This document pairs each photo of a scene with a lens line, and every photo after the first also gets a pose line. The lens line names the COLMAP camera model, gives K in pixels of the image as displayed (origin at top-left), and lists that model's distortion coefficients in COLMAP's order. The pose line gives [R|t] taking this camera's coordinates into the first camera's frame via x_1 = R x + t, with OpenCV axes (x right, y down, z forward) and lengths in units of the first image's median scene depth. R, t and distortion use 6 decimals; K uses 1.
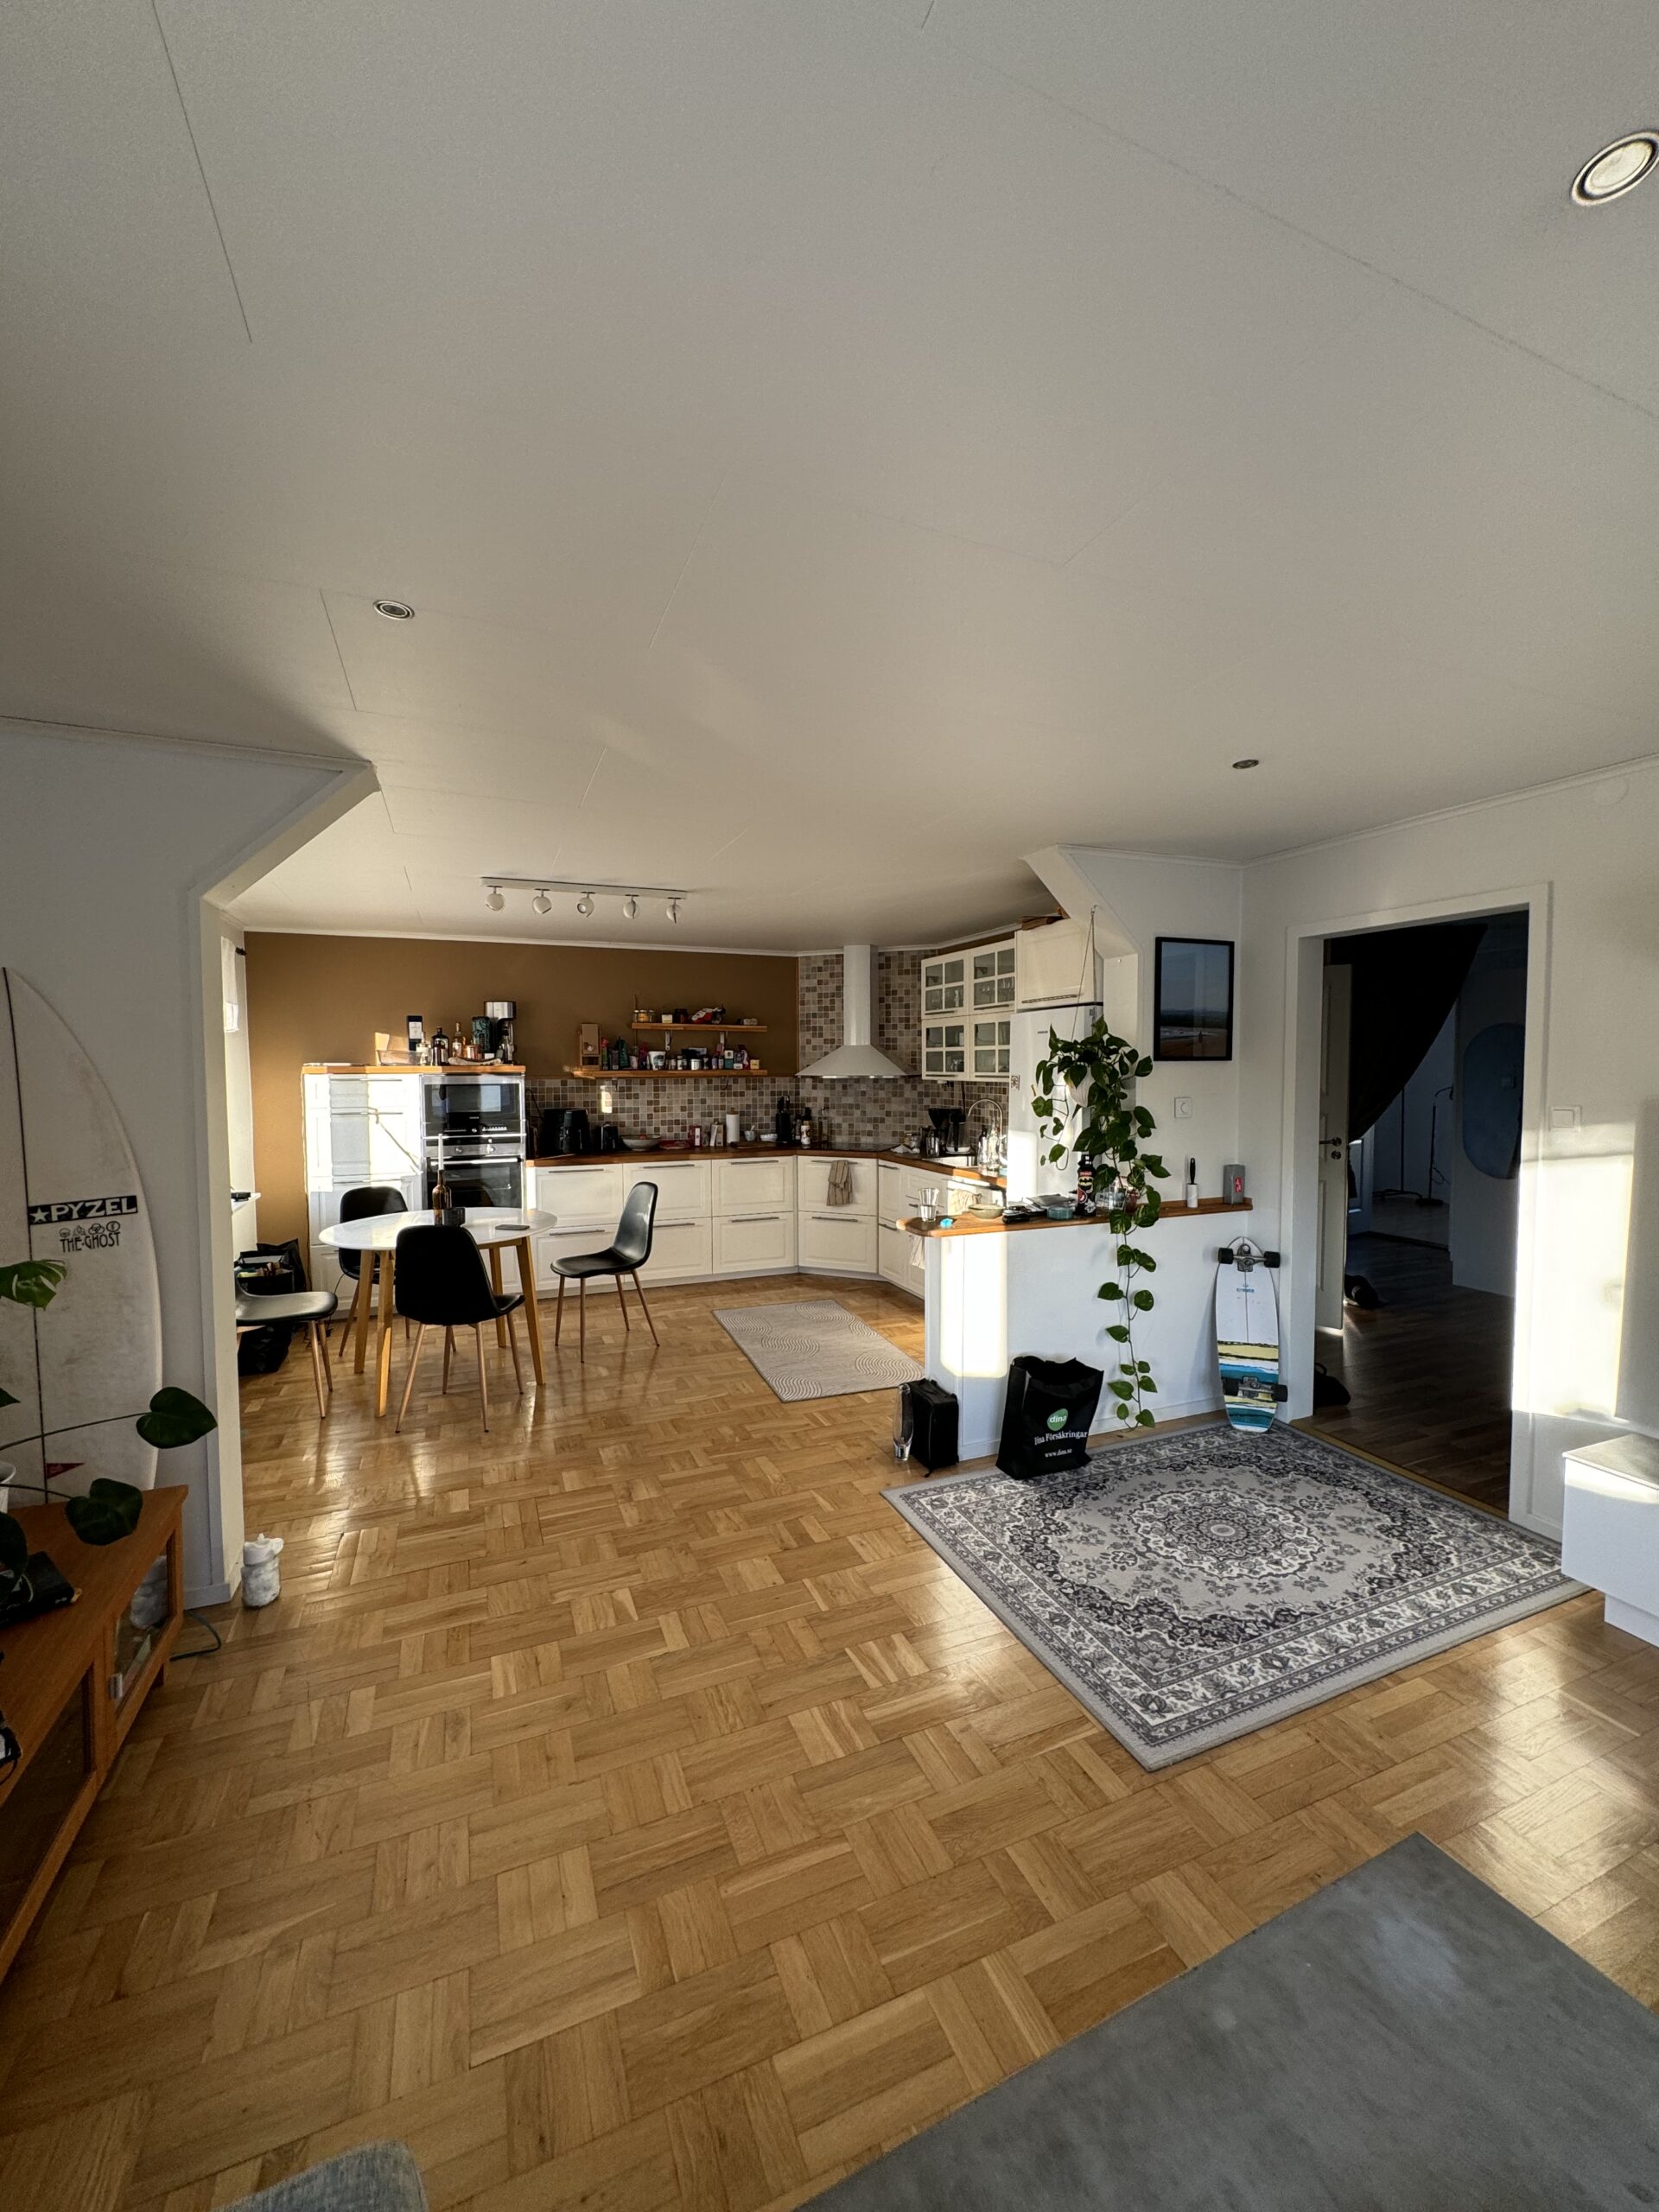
lens RADIAL K [[881.0, 0, 834.3], [0, 881.0, 1102.3], [0, 0, 1]] dist [-0.002820, 0.000658]
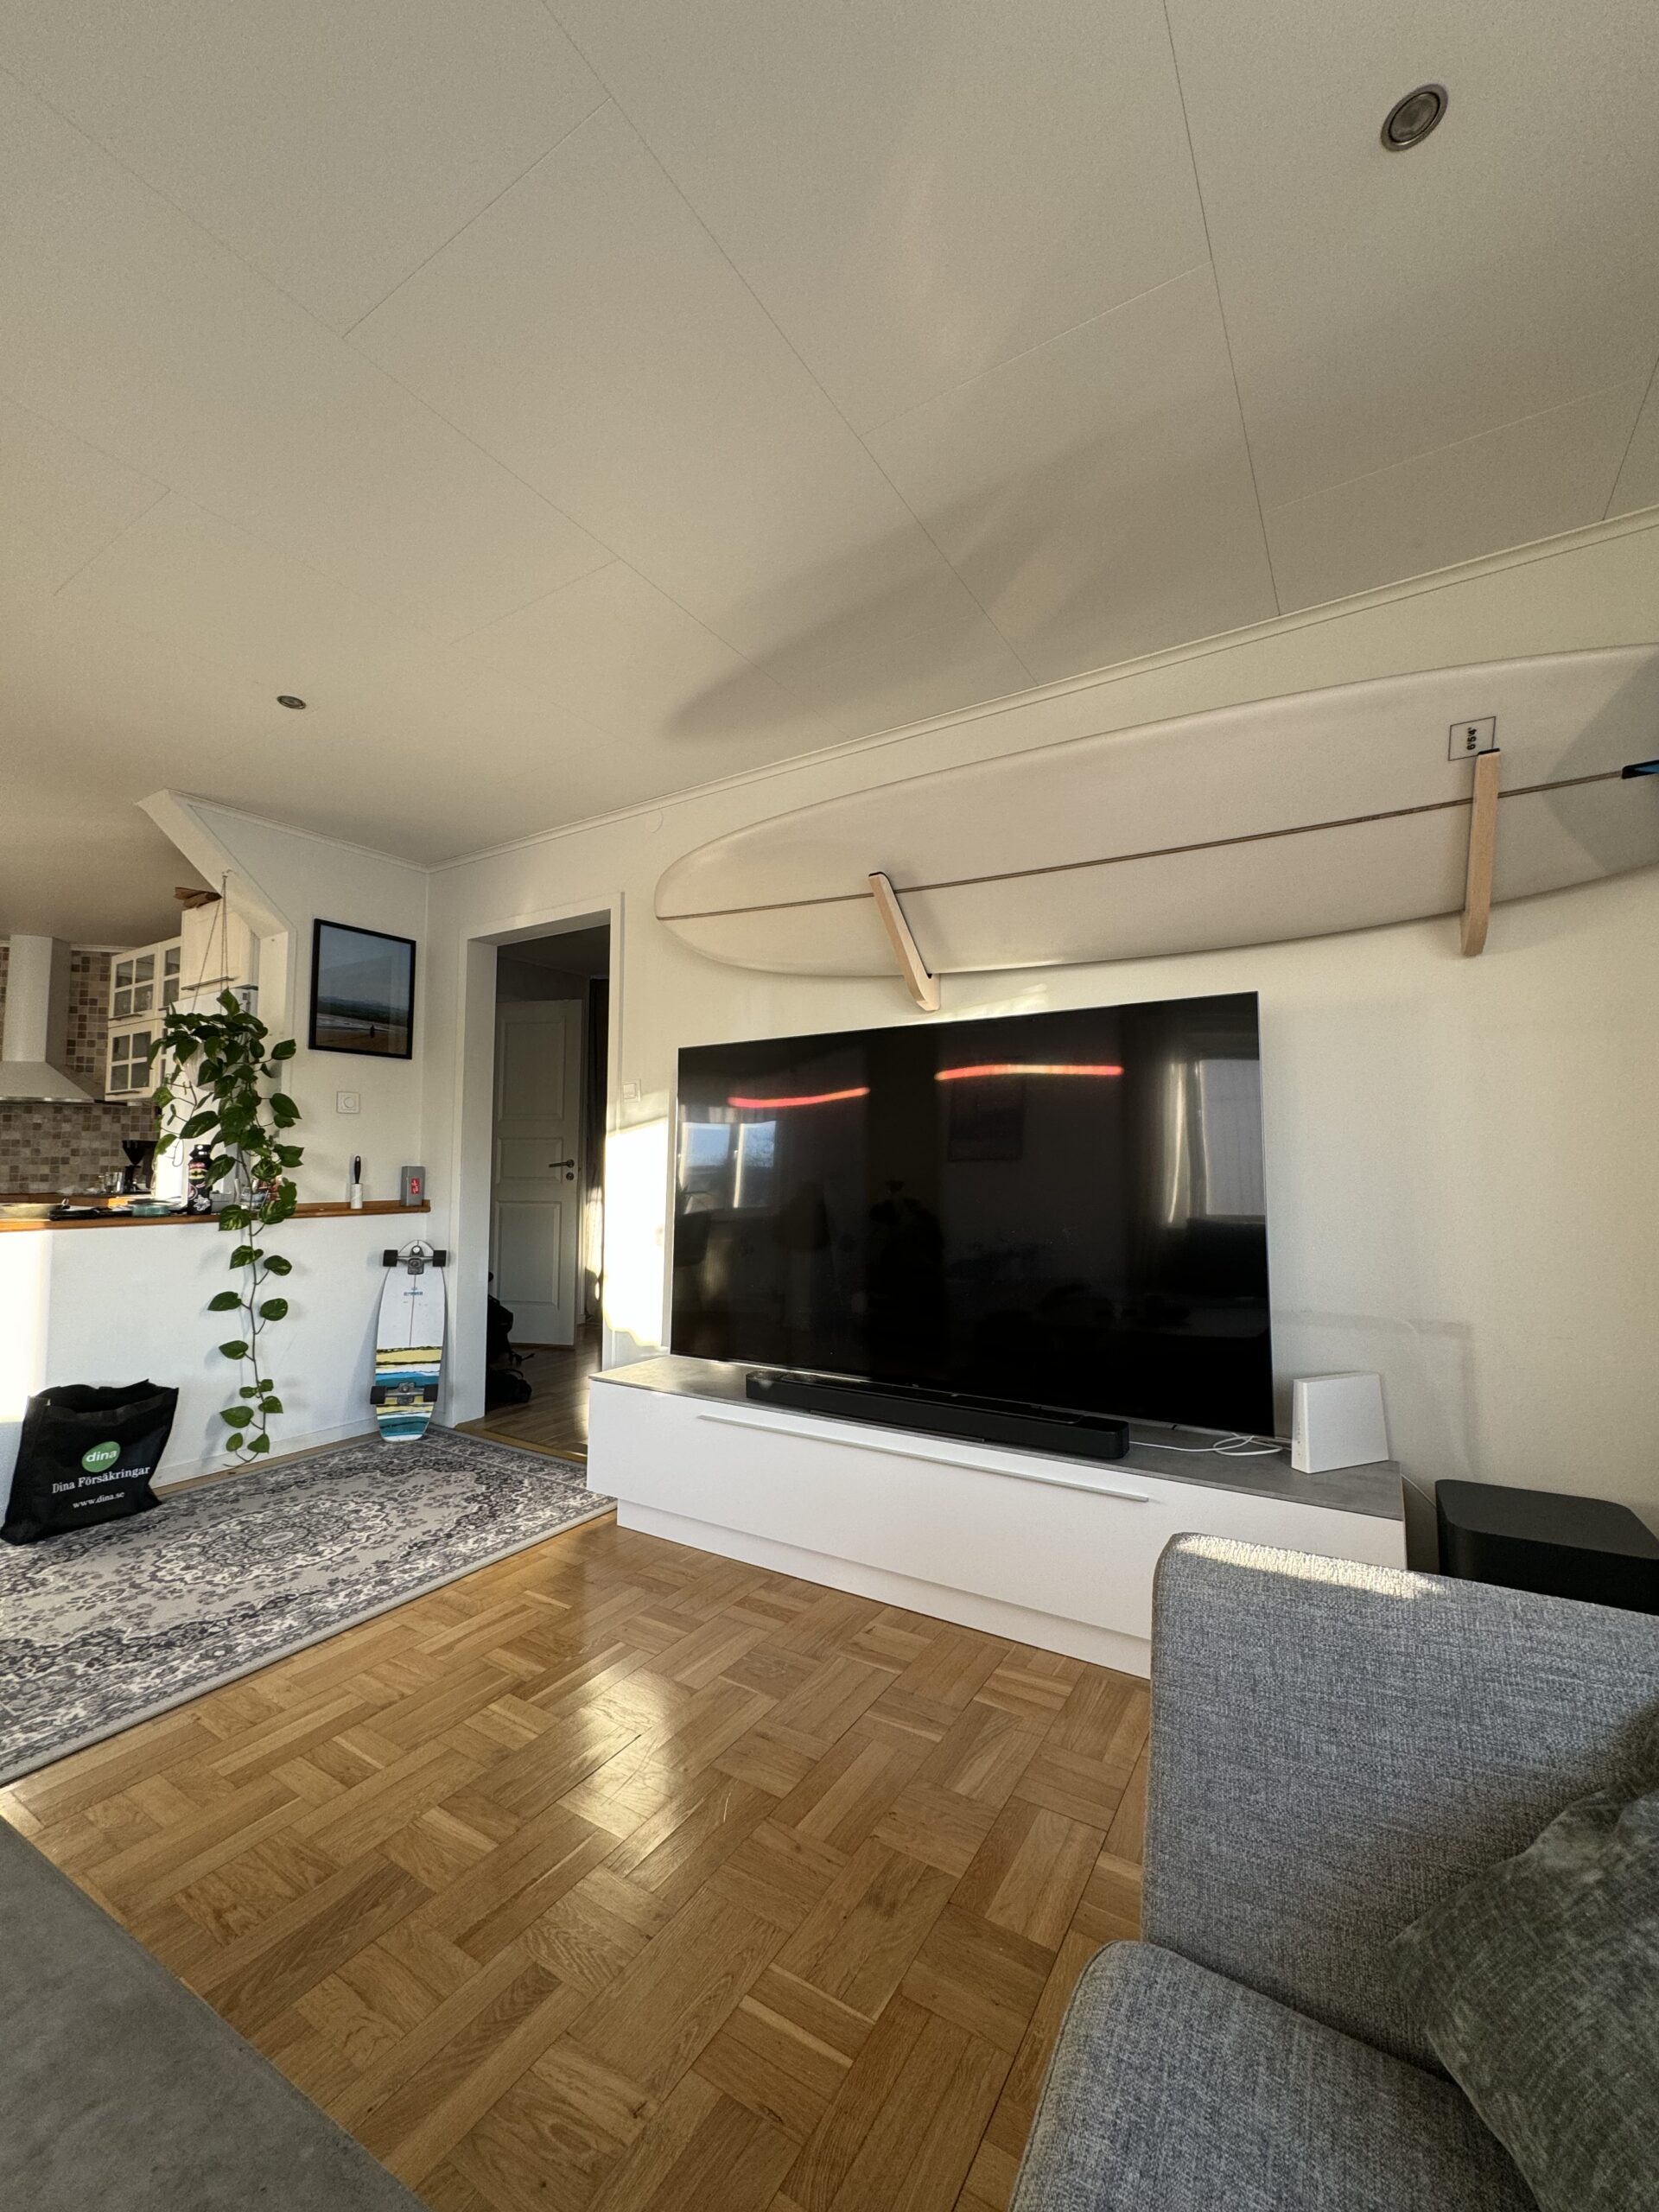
lens RADIAL K [[881.0, 0, 839.8], [0, 881.0, 1104.8], [0, 0, 1]] dist [-0.002820, 0.000658]
pose [[0.815636, 0.041542, 0.577072, 0.297198], [0.023484, 0.994220, -0.104764, 0.126127], [-0.578088, 0.099002, 0.809946, -0.071366]]
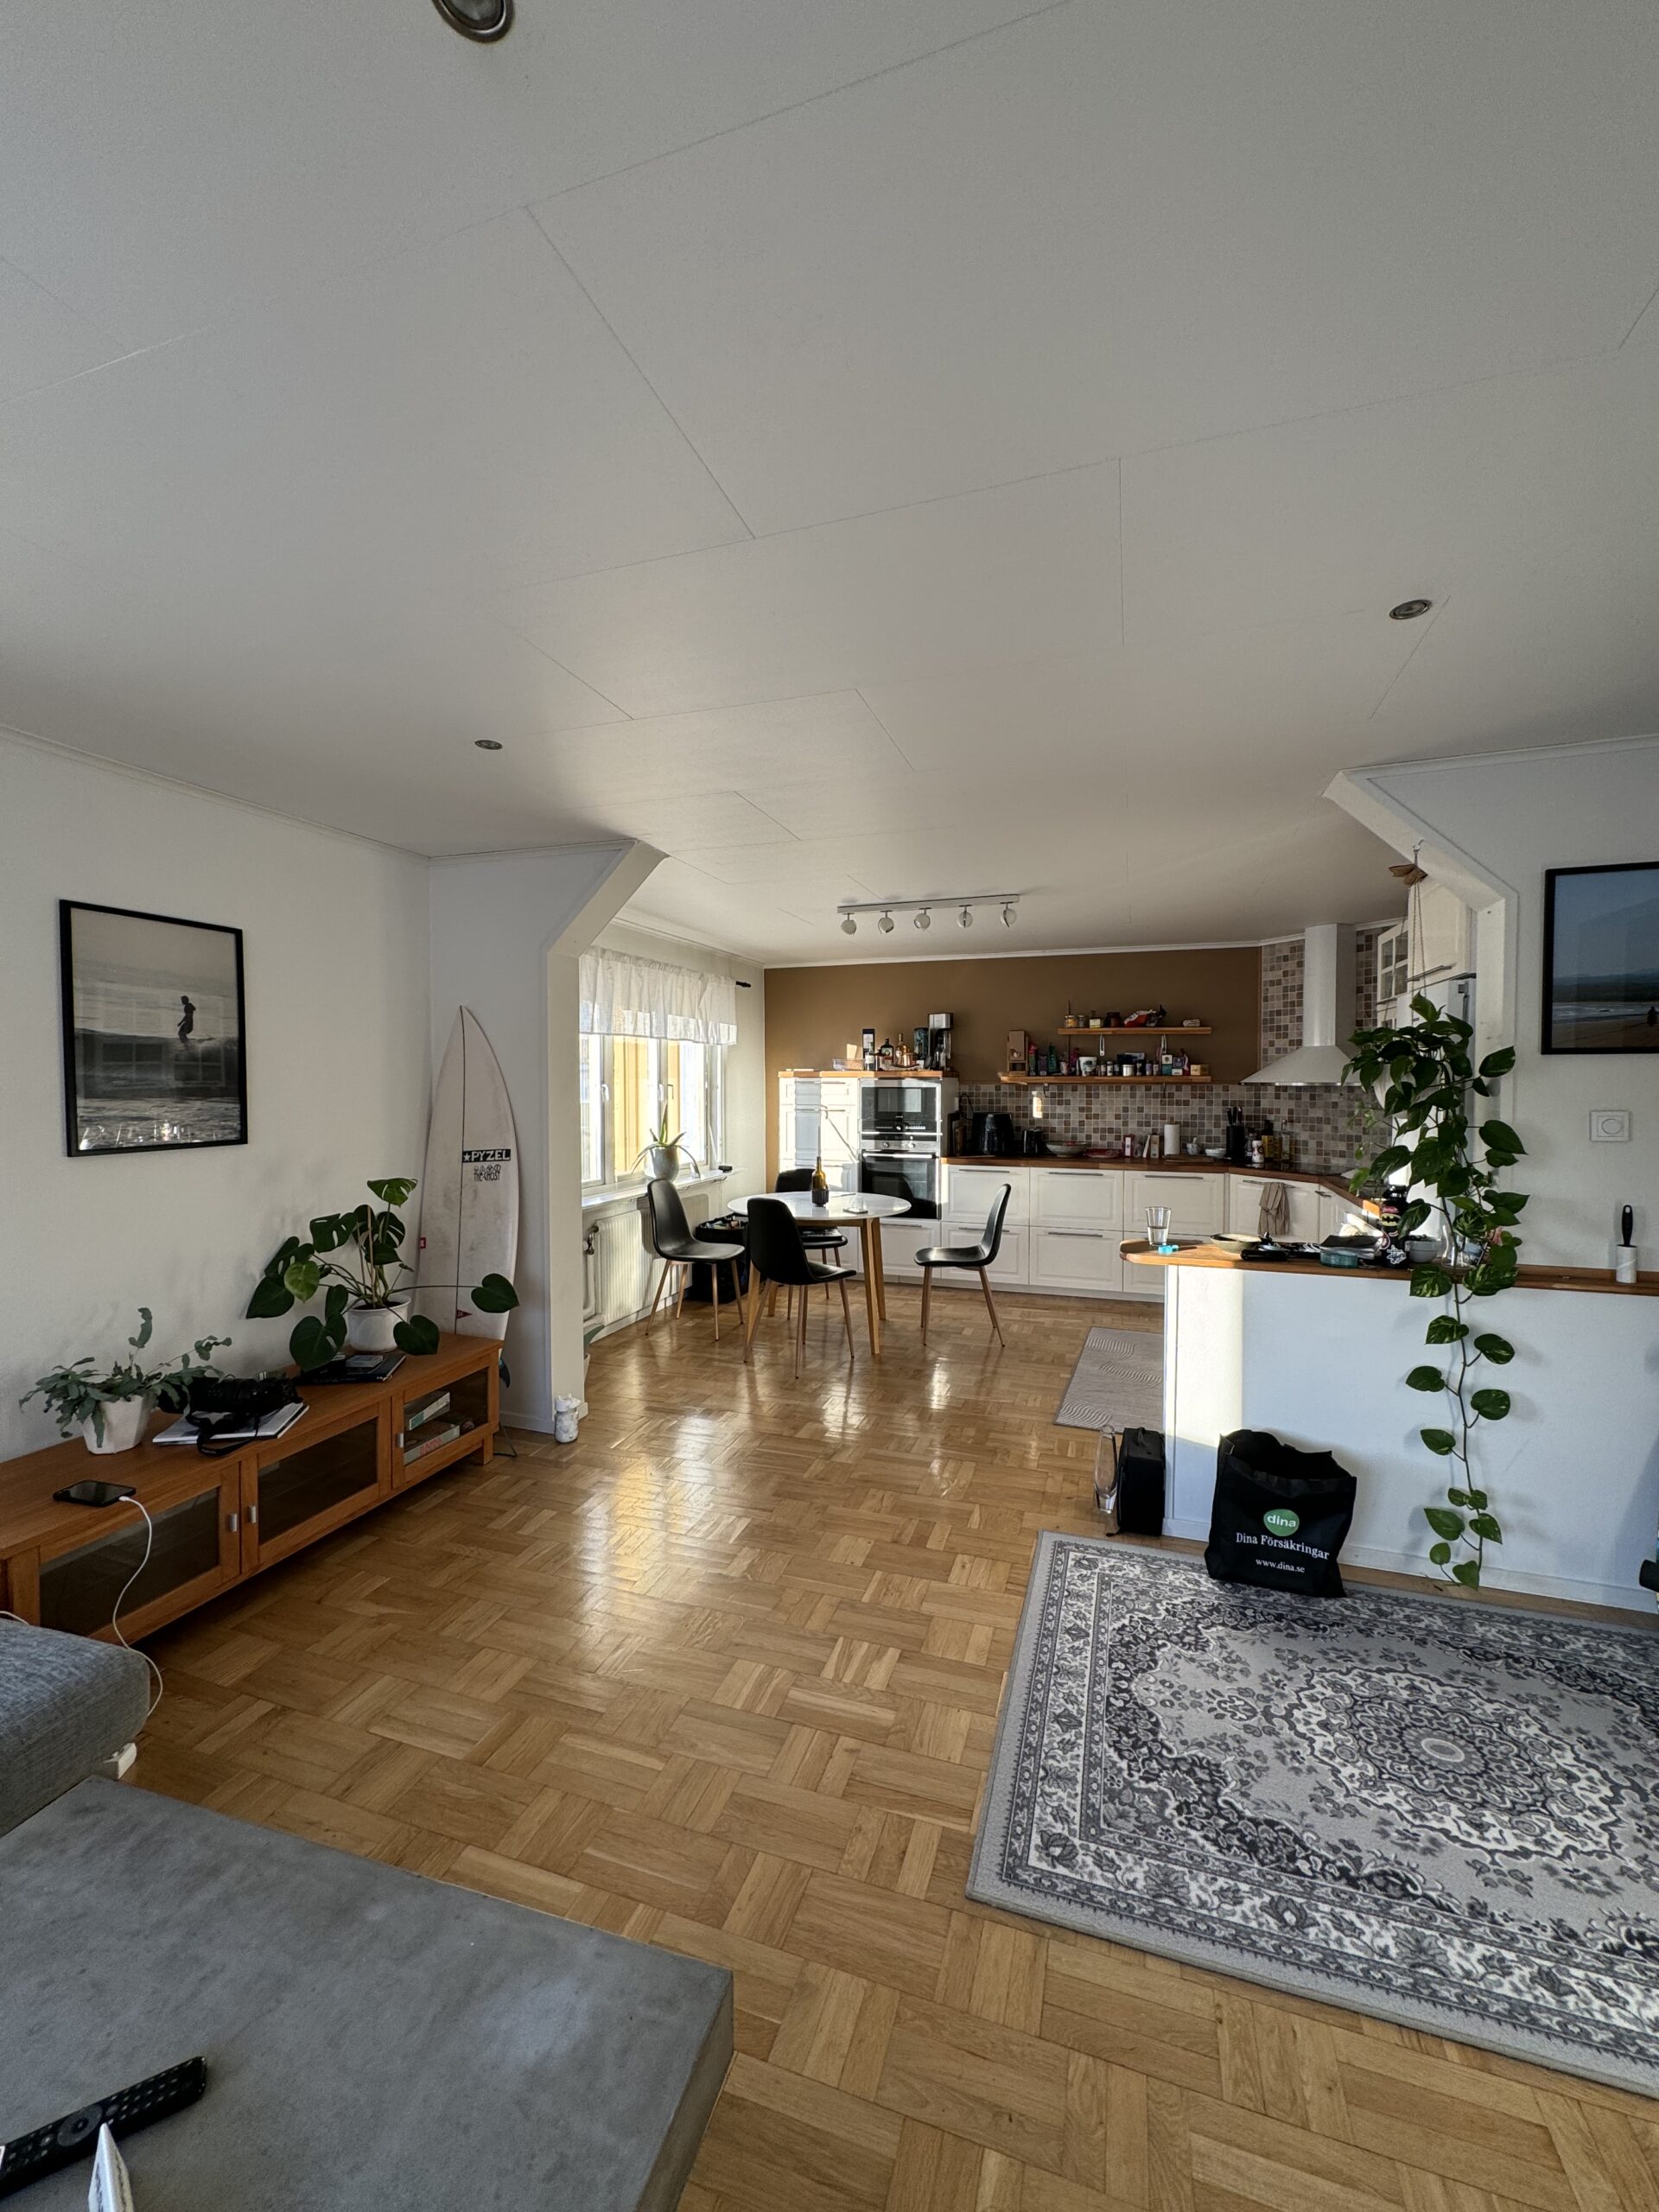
lens RADIAL K [[881.0, 0, 837.2], [0, 881.0, 1103.5], [0, 0, 1]] dist [-0.002820, 0.000658]
pose [[0.747529, 0.020535, -0.663911, 0.422741], [-0.030099, 0.999542, -0.002975, 0.009001], [0.663546, 0.022207, 0.747806, 0.147226]]
